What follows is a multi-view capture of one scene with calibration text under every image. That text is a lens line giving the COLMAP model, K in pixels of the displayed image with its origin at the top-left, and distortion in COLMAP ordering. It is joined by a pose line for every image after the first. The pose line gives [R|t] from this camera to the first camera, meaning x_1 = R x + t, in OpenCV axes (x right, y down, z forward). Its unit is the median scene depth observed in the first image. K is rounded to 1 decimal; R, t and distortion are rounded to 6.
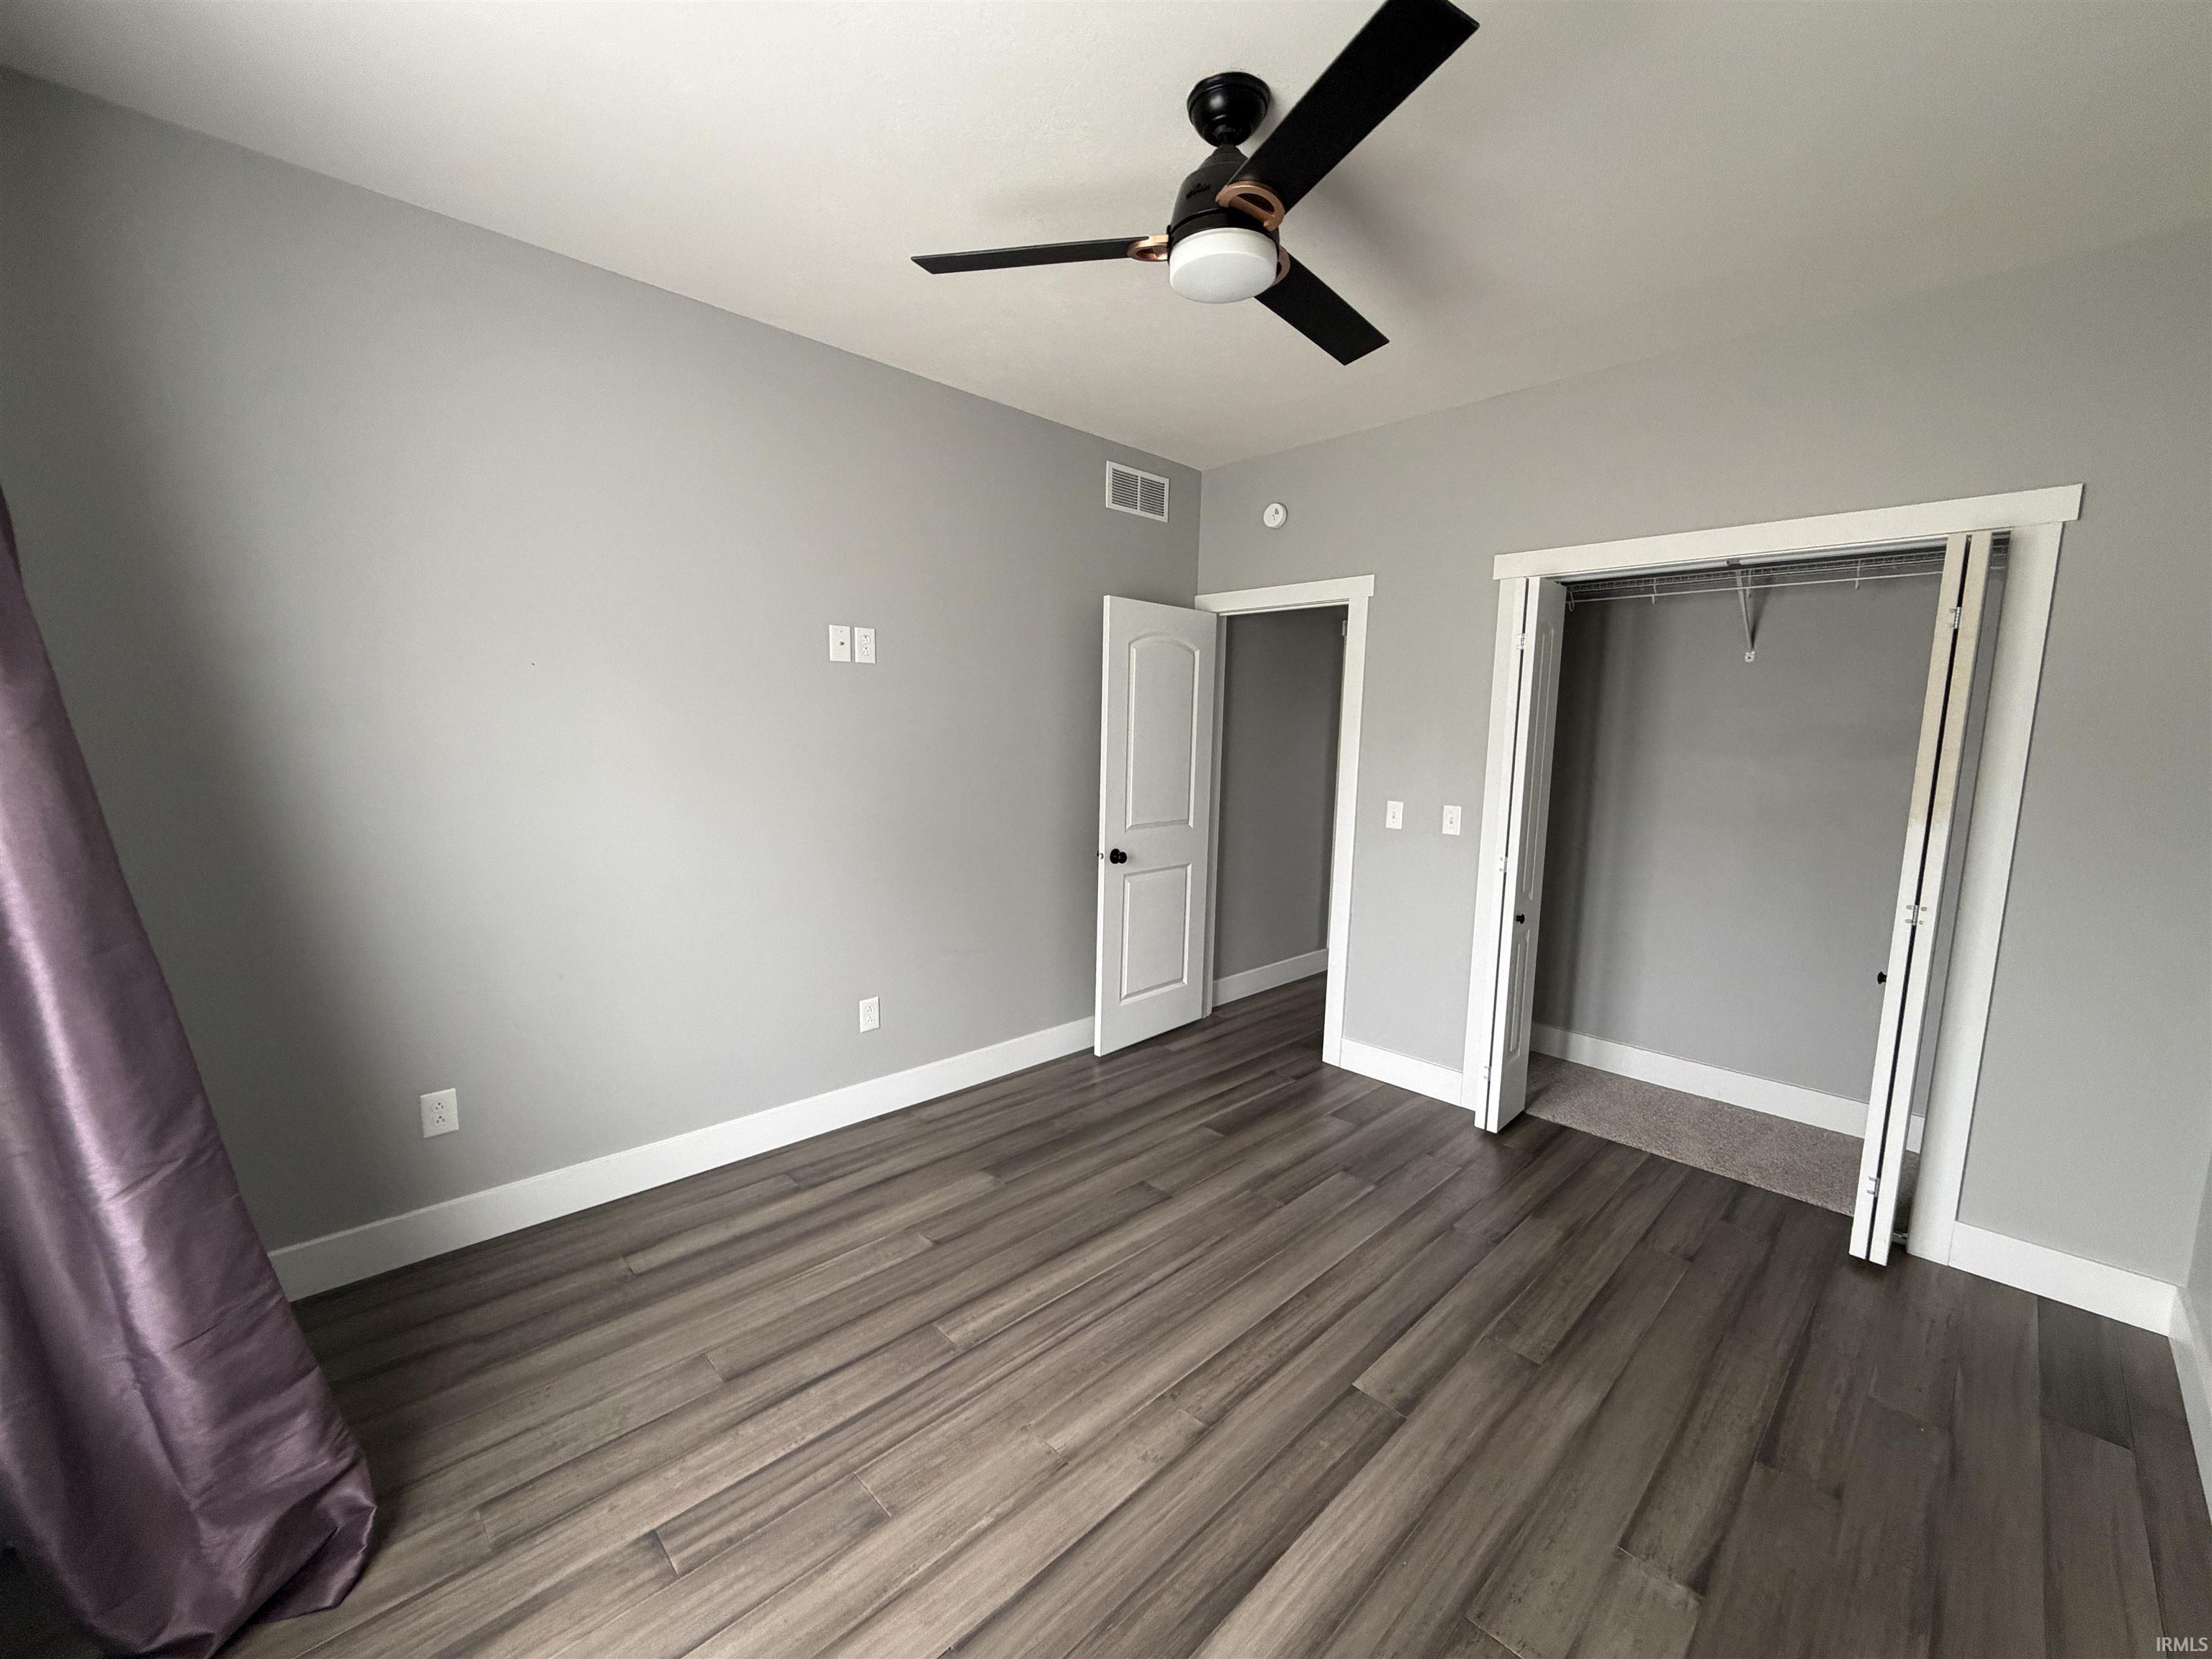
lens RADIAL K [[889.2, 0, 1113.9], [0, 889.2, 834.1], [0, 0, 1]] dist [-0.001754, 0.000049]
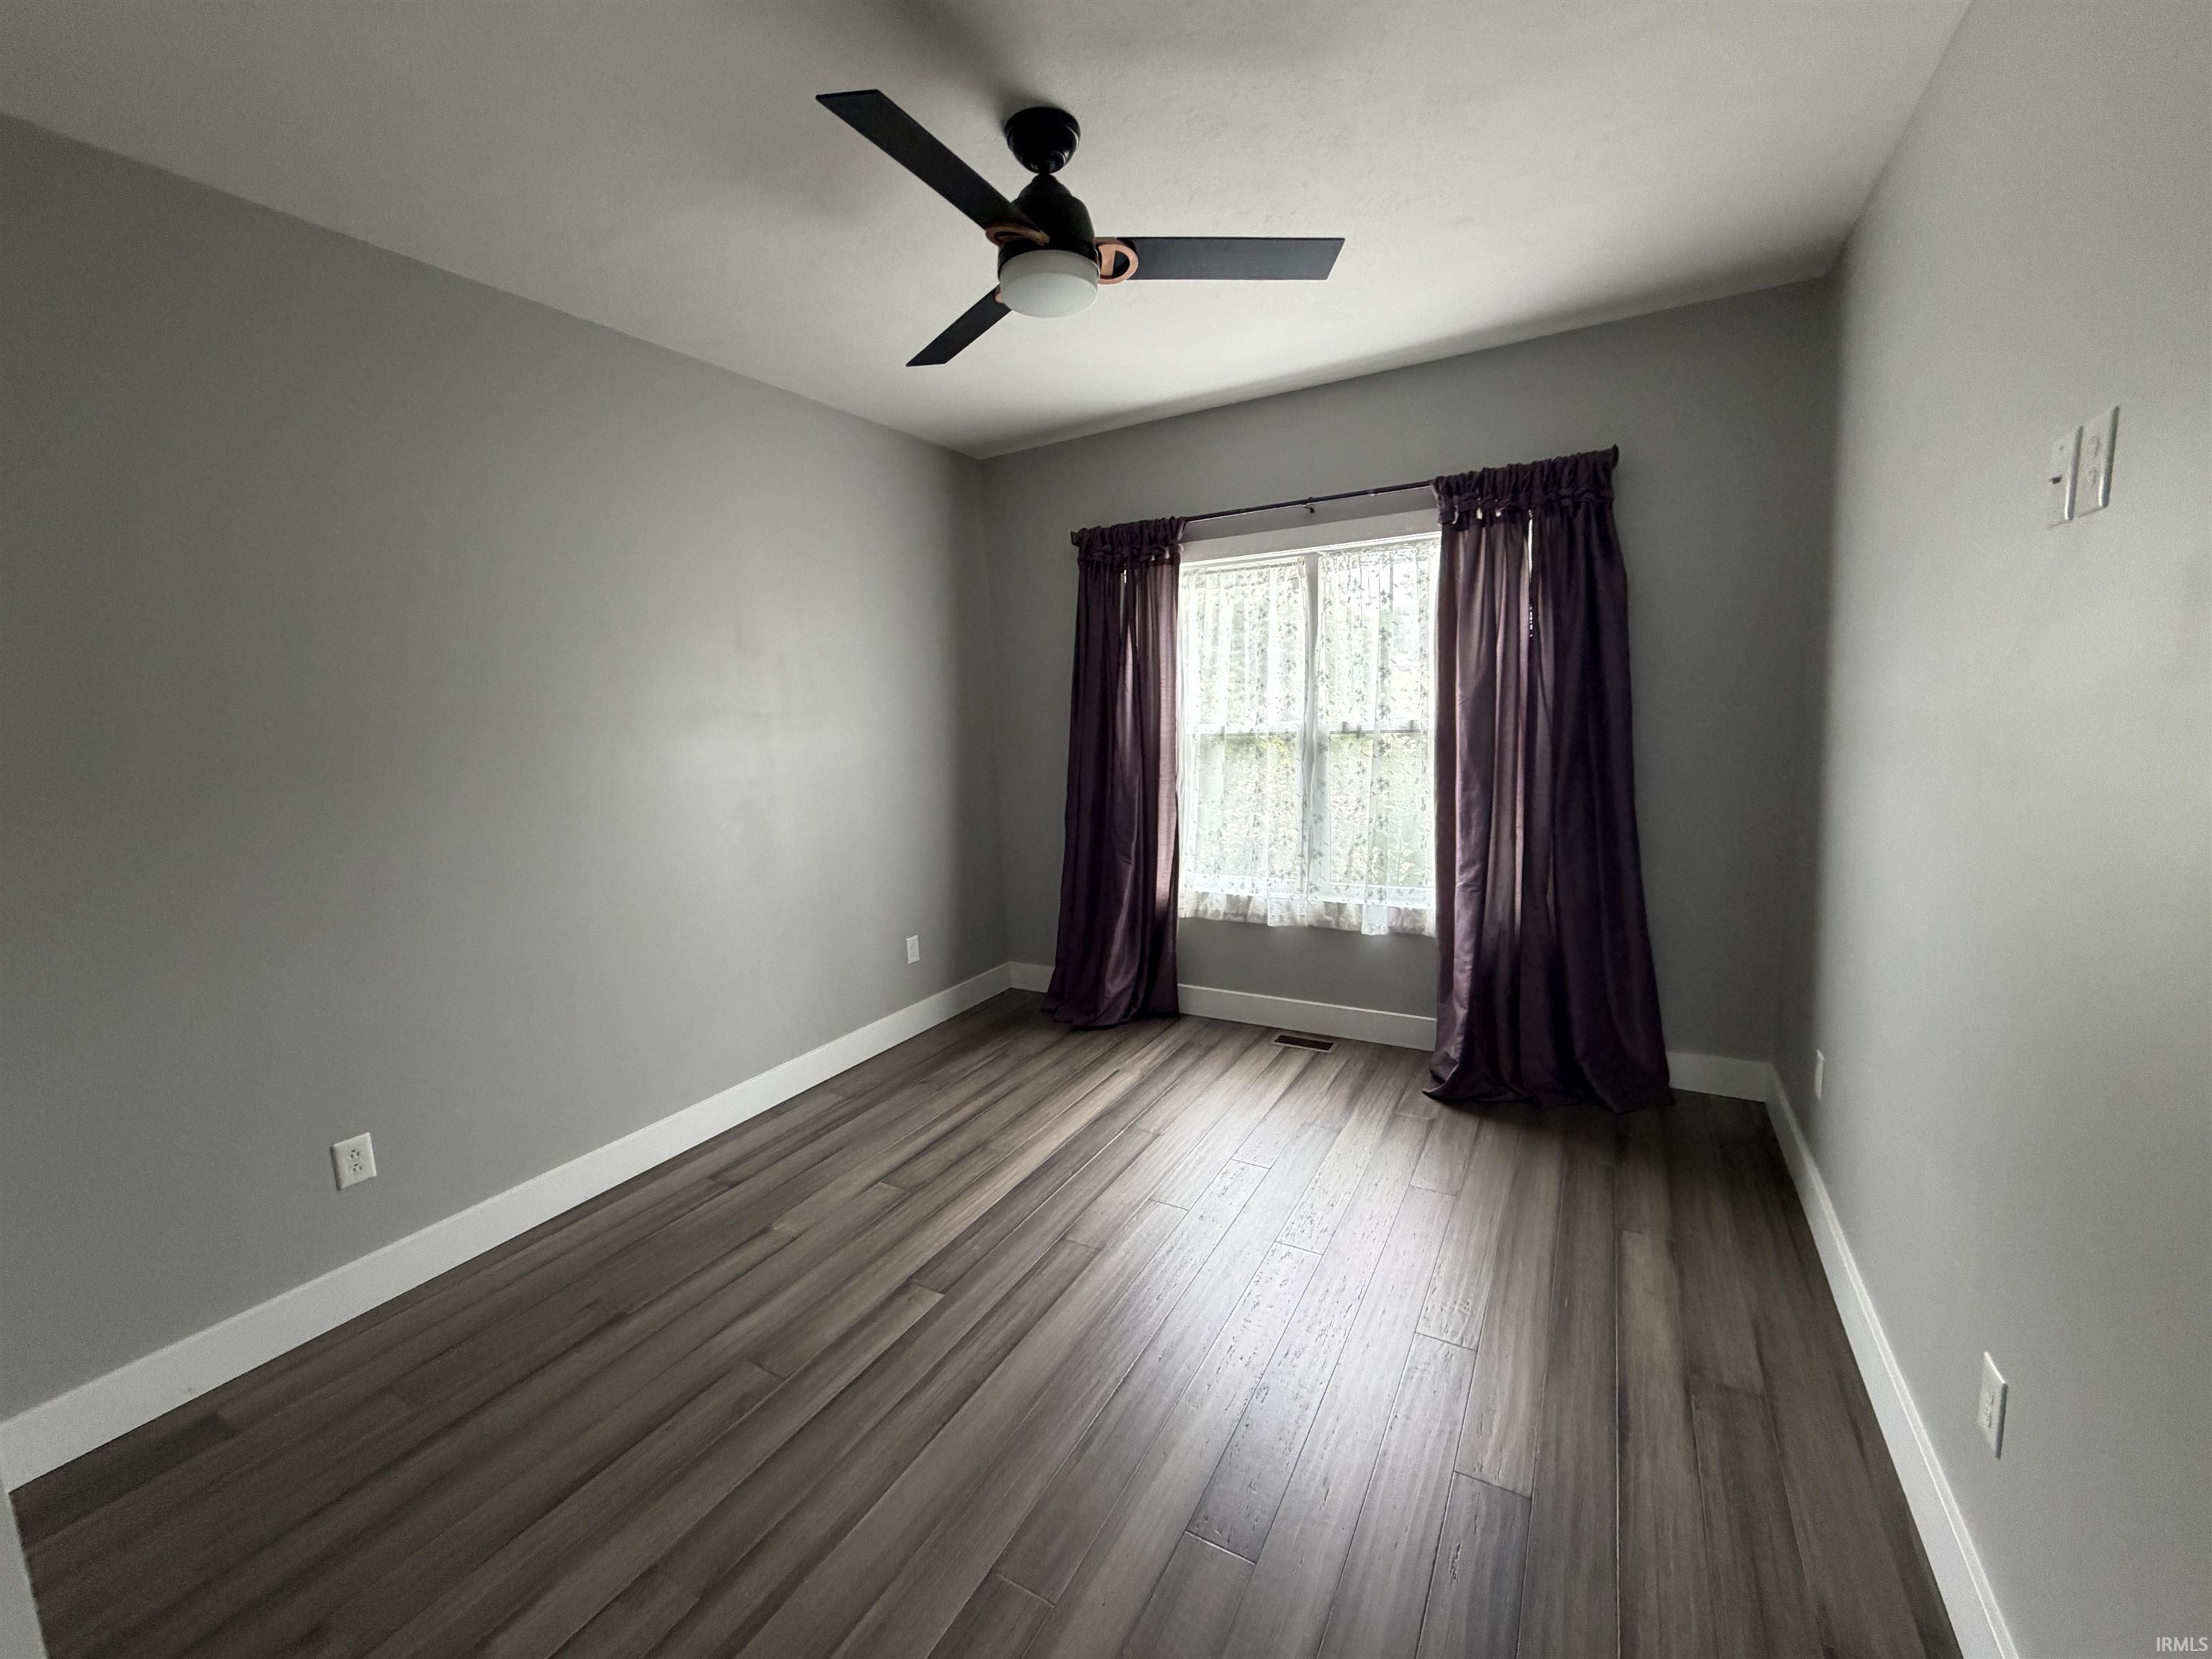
lens RADIAL K [[889.2, 0, 1113.9], [0, 889.2, 834.1], [0, 0, 1]] dist [-0.001754, 0.000049]
pose [[-0.959639, 0.057056, -0.275386, 0.330935], [-0.013947, 0.968344, 0.249228, -0.231694], [0.280889, 0.243010, -0.928465, 1.915934]]
